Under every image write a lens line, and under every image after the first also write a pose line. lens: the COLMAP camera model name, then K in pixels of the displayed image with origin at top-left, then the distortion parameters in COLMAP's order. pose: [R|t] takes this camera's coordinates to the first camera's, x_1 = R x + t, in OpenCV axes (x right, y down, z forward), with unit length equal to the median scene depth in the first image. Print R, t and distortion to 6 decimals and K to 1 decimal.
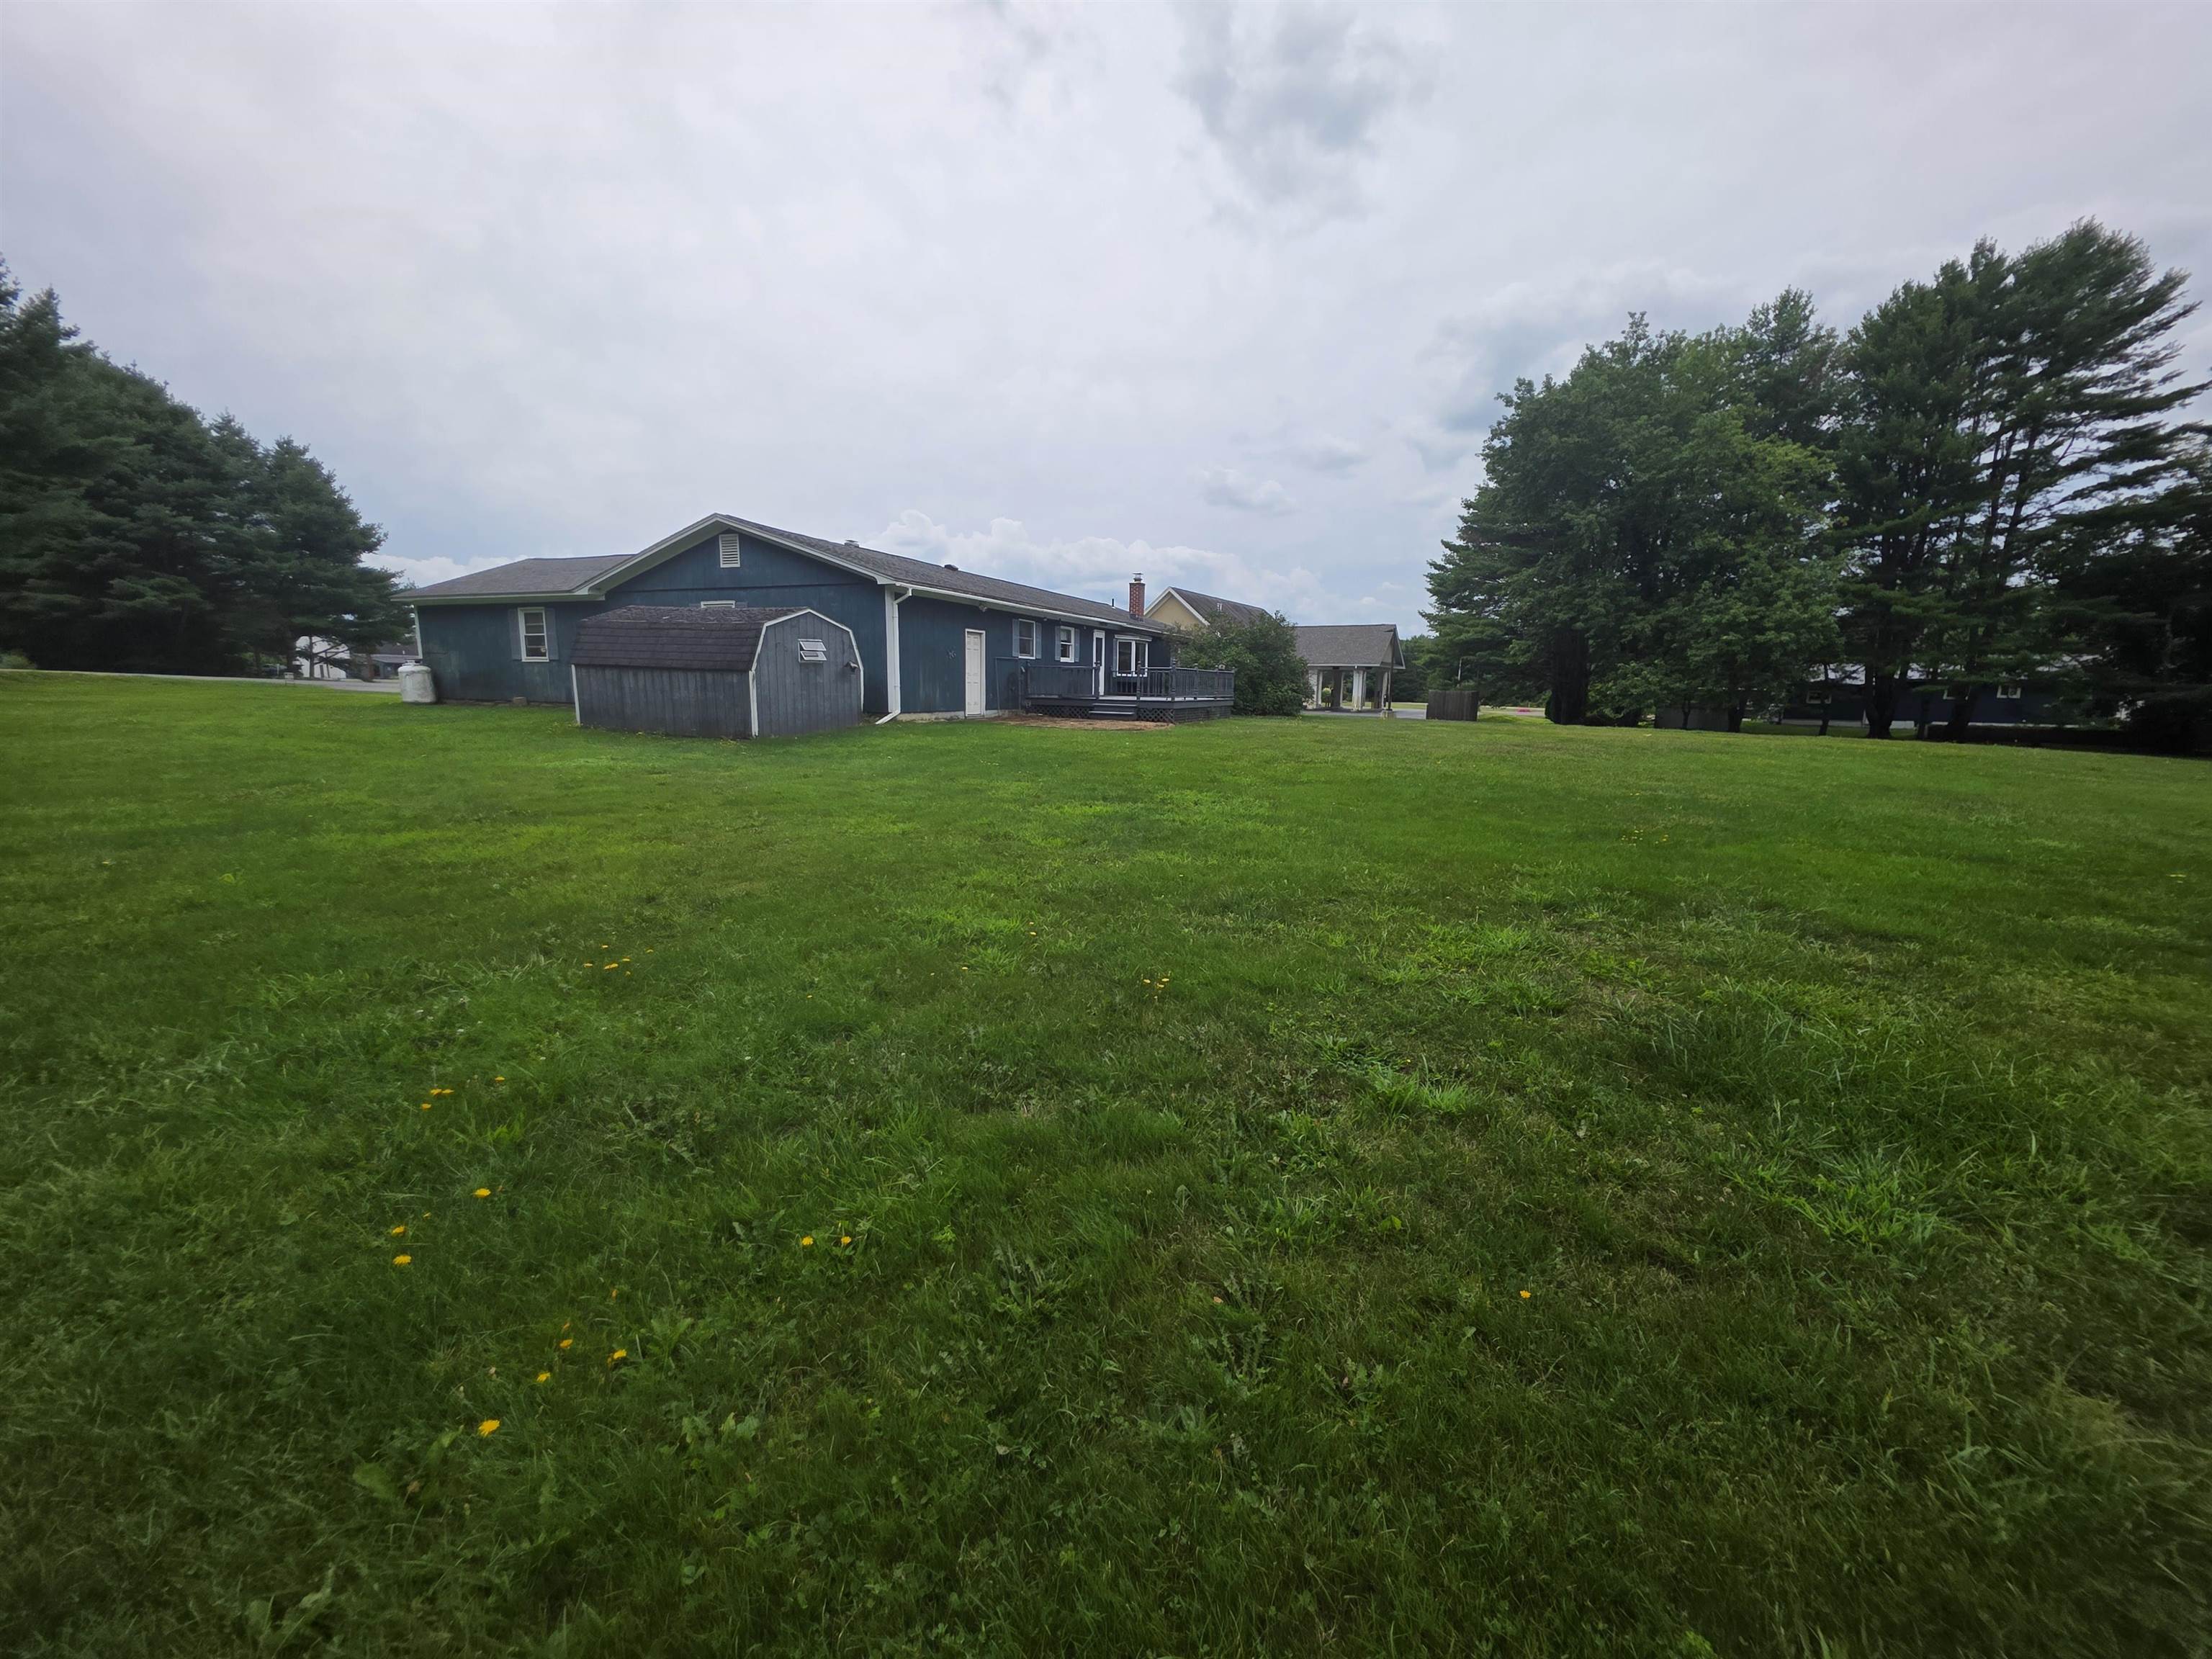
lens RADIAL K [[882.9, 0, 1097.9], [0, 882.9, 832.2], [0, 0, 1]] dist [0.001625, -0.001040]
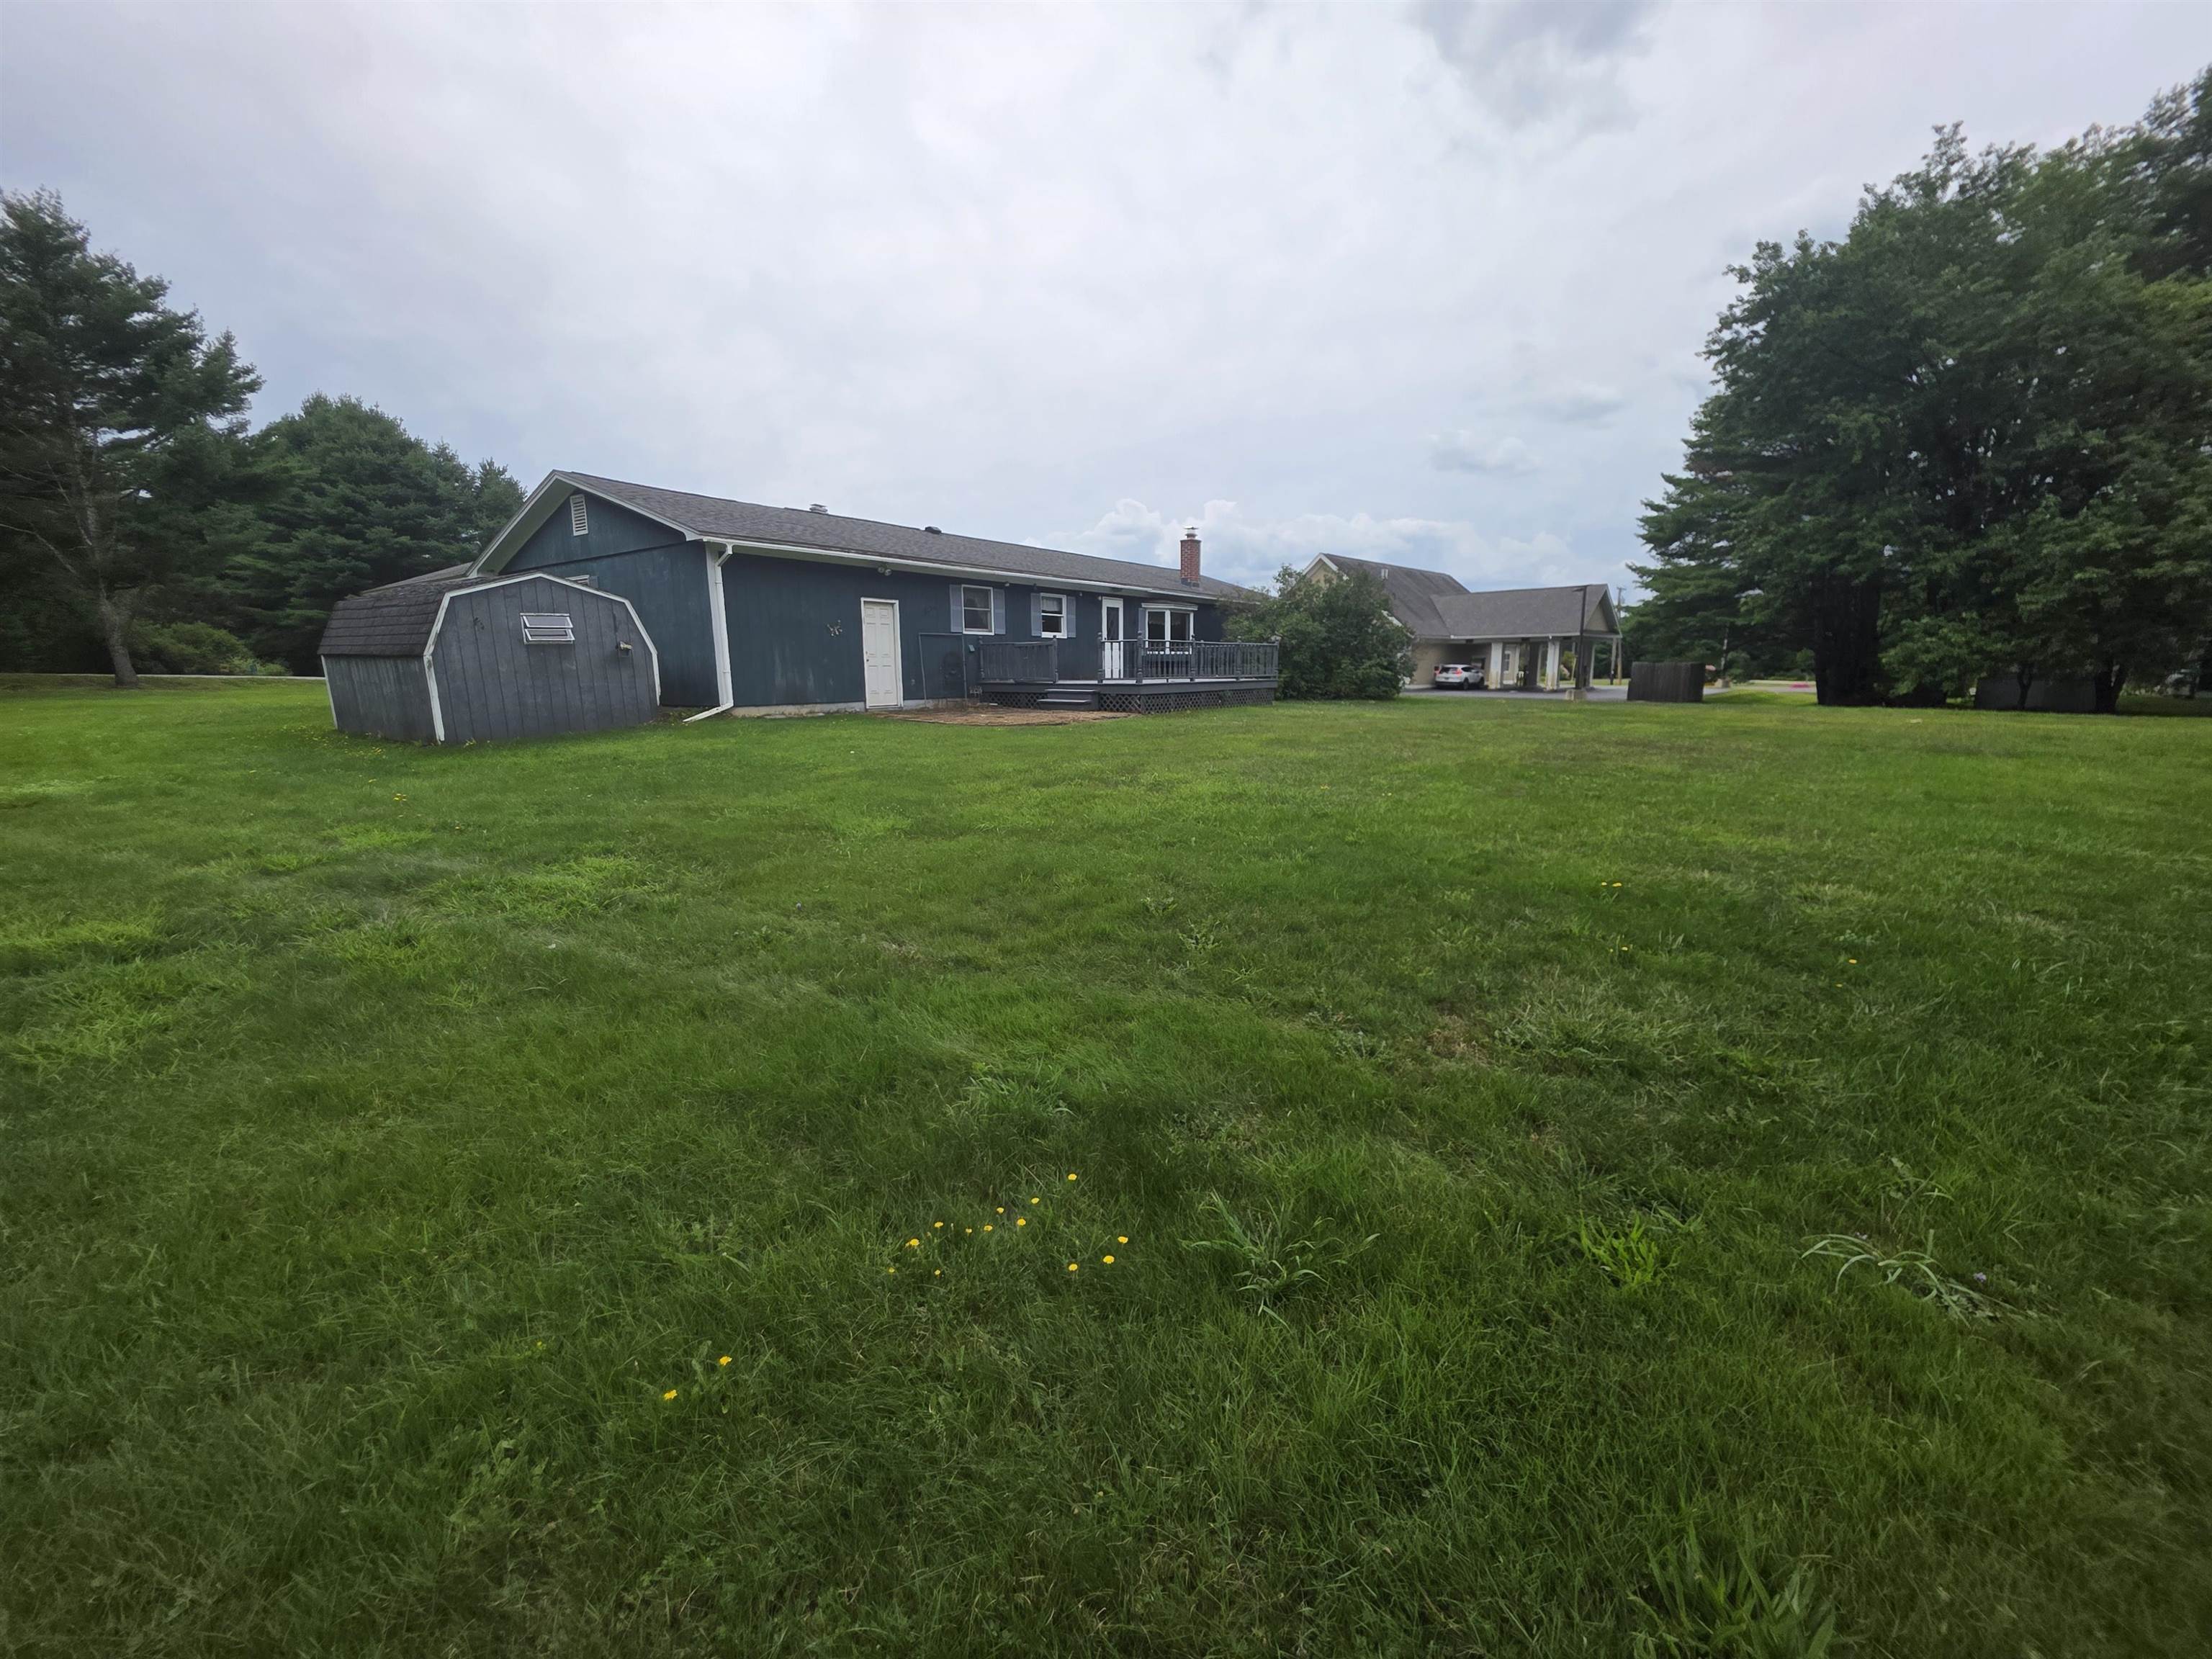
lens RADIAL K [[882.9, 0, 1097.9], [0, 882.9, 832.2], [0, 0, 1]] dist [0.001625, -0.001040]
pose [[0.971085, 0.020088, -0.237887, 0.127399], [-0.016264, 0.999705, 0.018027, -0.018988], [0.238179, -0.013637, 0.971126, 0.140535]]
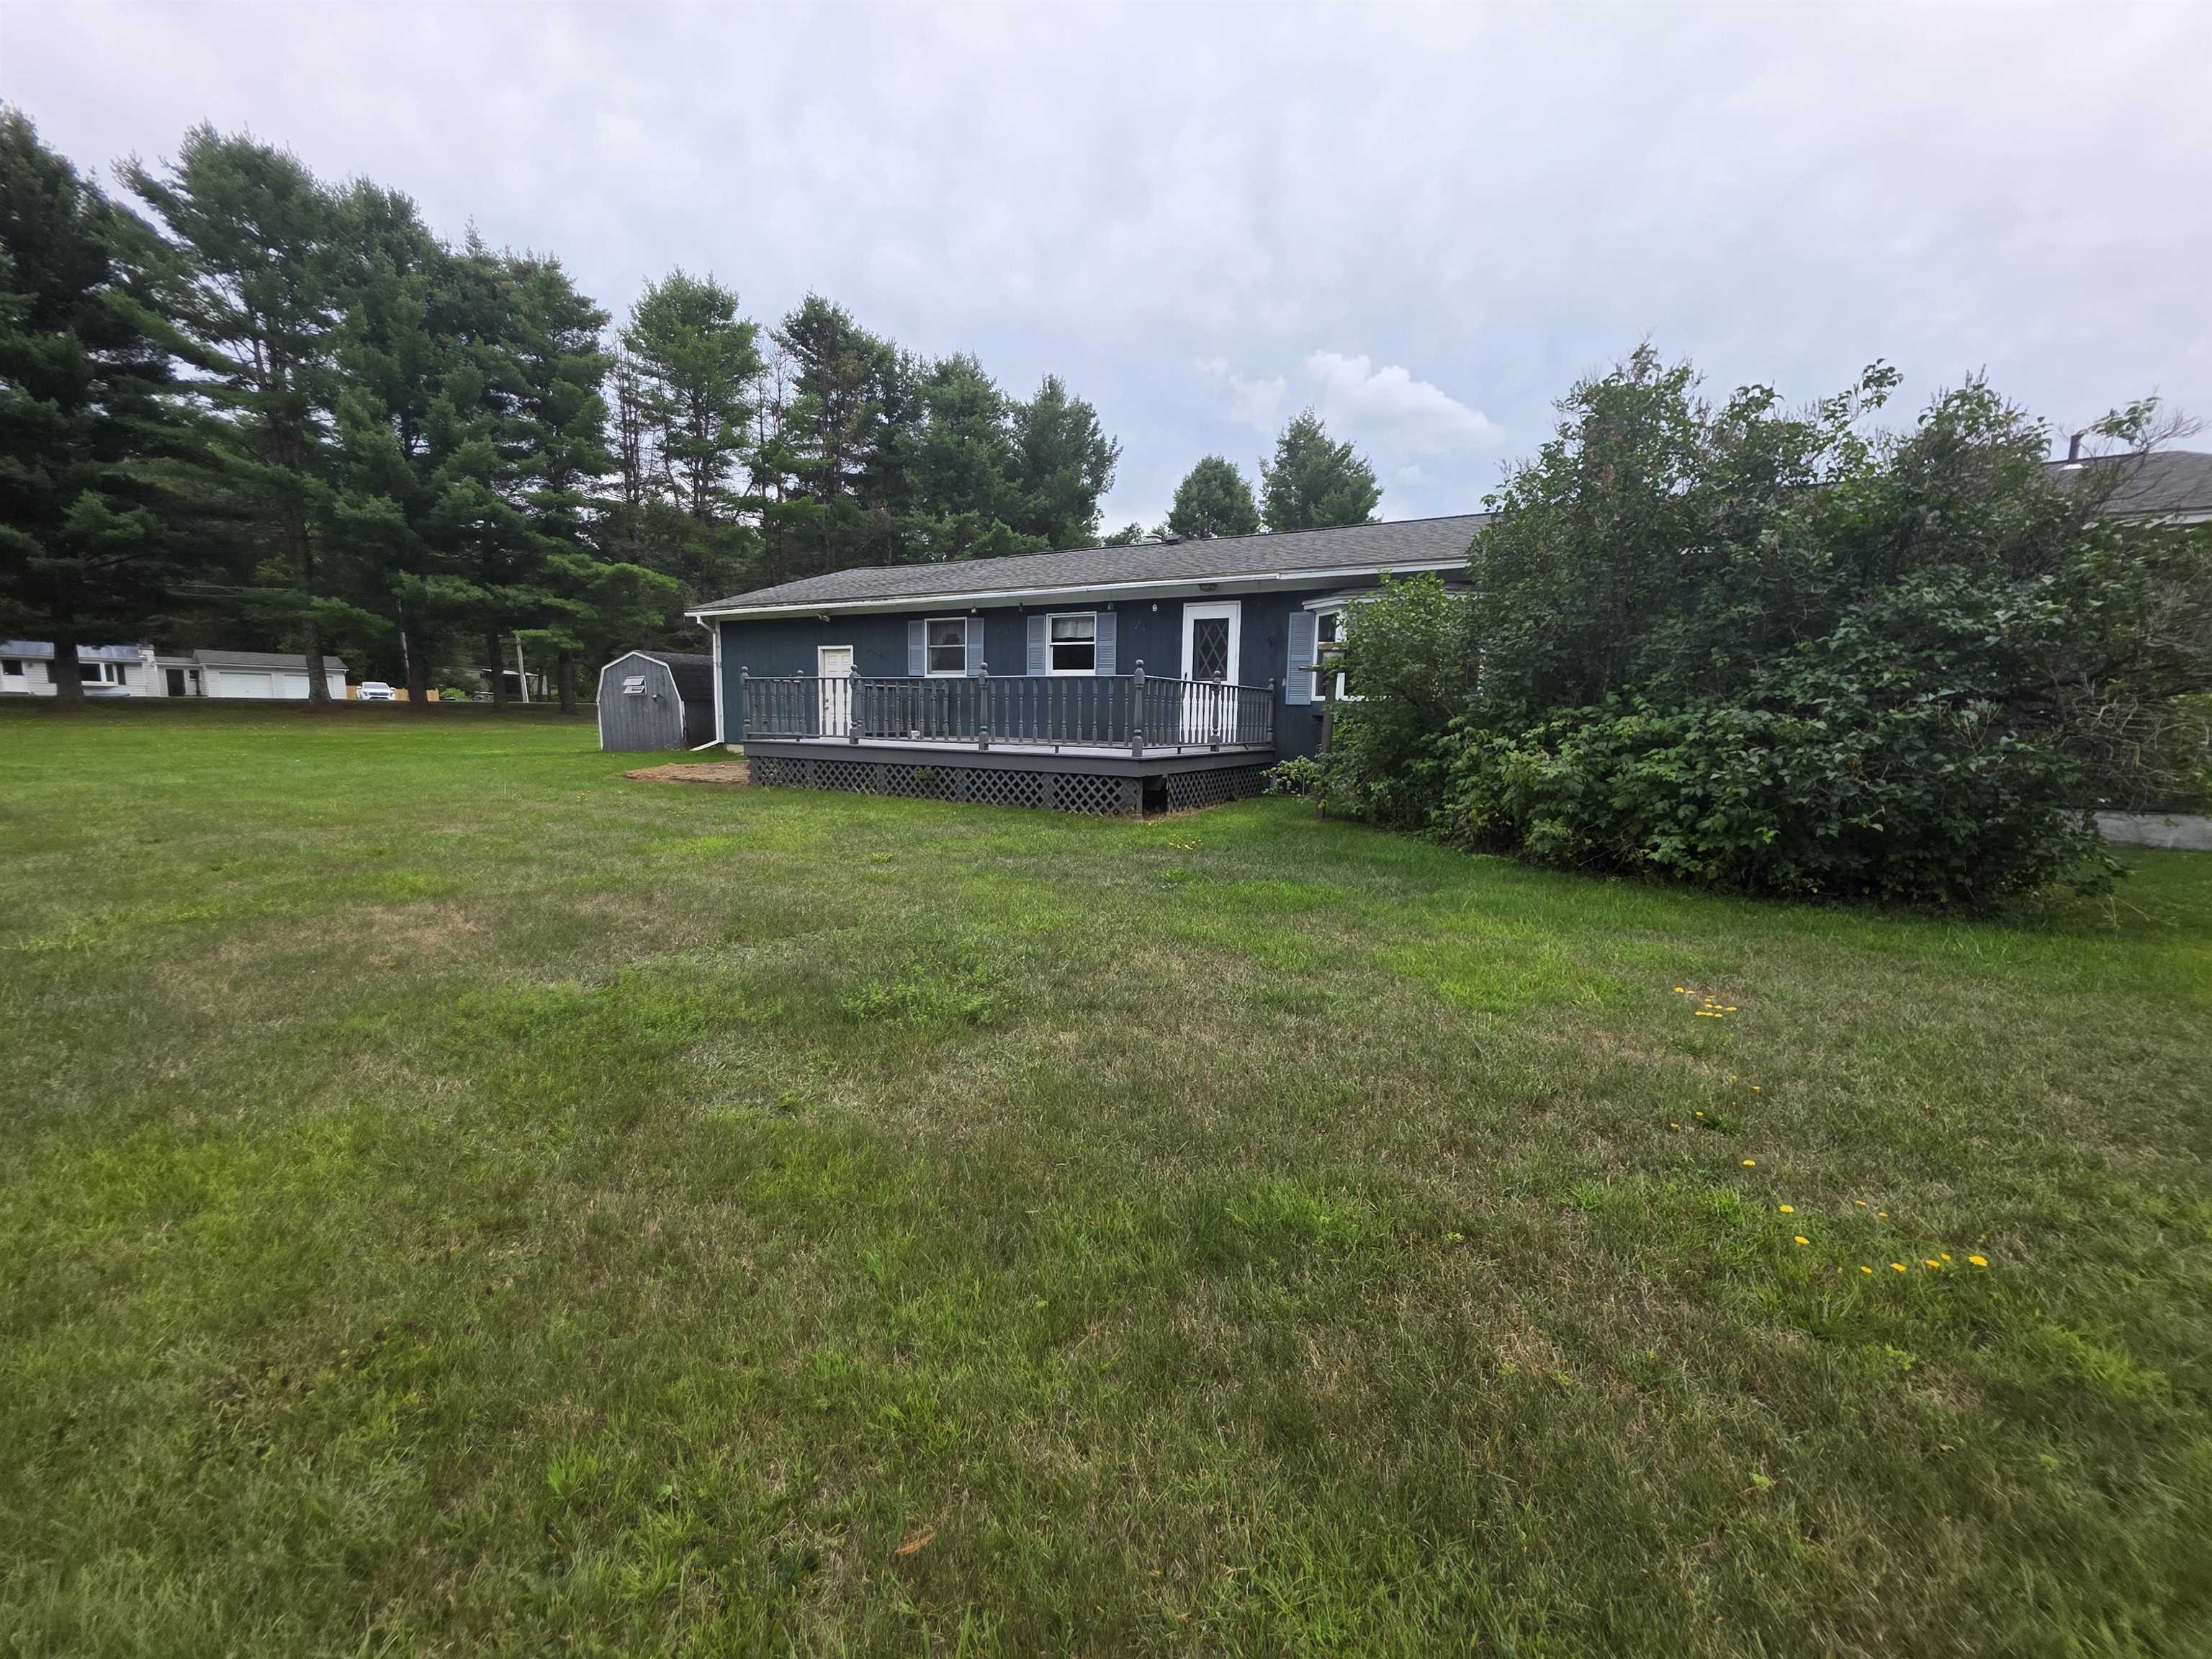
lens RADIAL K [[882.9, 0, 1097.9], [0, 882.9, 832.2], [0, 0, 1]] dist [0.001625, -0.001040]
pose [[-0.137787, 0.109704, -0.984368, 0.318861], [-0.186898, 0.973113, 0.134610, -0.112143], [0.972669, 0.202524, -0.113579, 0.695917]]
